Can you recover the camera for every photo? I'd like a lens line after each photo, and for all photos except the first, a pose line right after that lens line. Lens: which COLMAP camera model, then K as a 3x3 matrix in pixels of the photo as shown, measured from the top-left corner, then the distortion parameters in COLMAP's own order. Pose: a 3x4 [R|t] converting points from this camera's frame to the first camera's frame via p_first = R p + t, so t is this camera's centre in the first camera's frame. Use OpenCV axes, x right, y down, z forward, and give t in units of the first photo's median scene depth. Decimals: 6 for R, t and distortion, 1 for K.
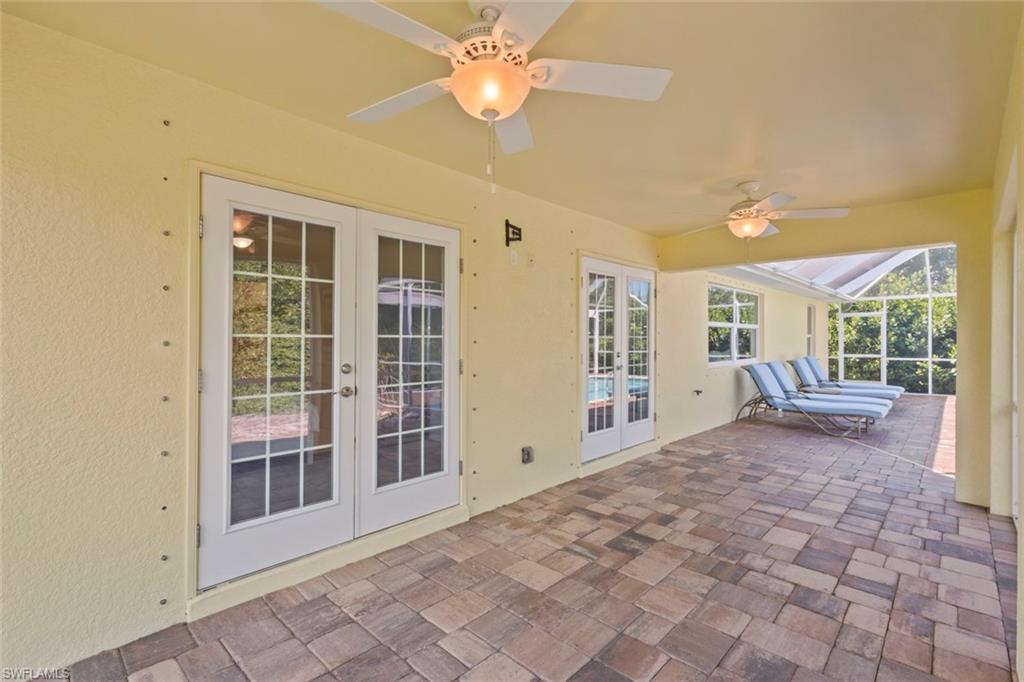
lens RADIAL K [[471.3, 0, 512.0], [0, 471.3, 339.7], [0, 0, 1]] dist [0.005692, -0.000227]
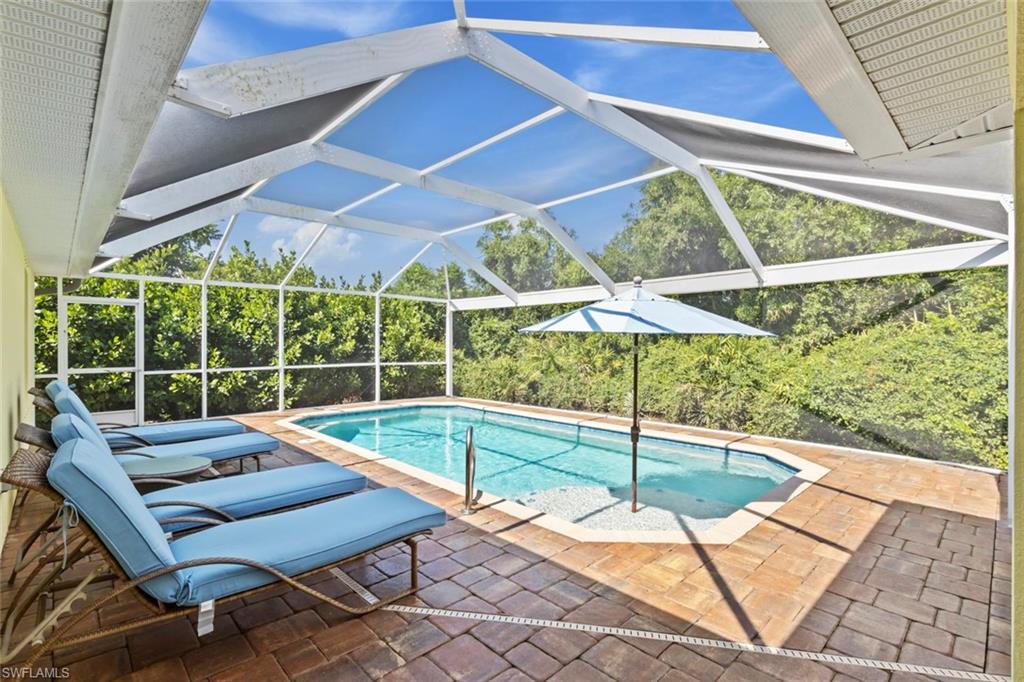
lens RADIAL K [[471.3, 0, 514.7], [0, 471.3, 339.3], [0, 0, 1]] dist [0.005692, -0.000227]
pose [[0.052296, 0.014302, 0.998529, 0.174925], [-0.000338, 0.999898, -0.014304, 0.004105], [-0.998632, 0.000411, 0.052296, 0.438707]]
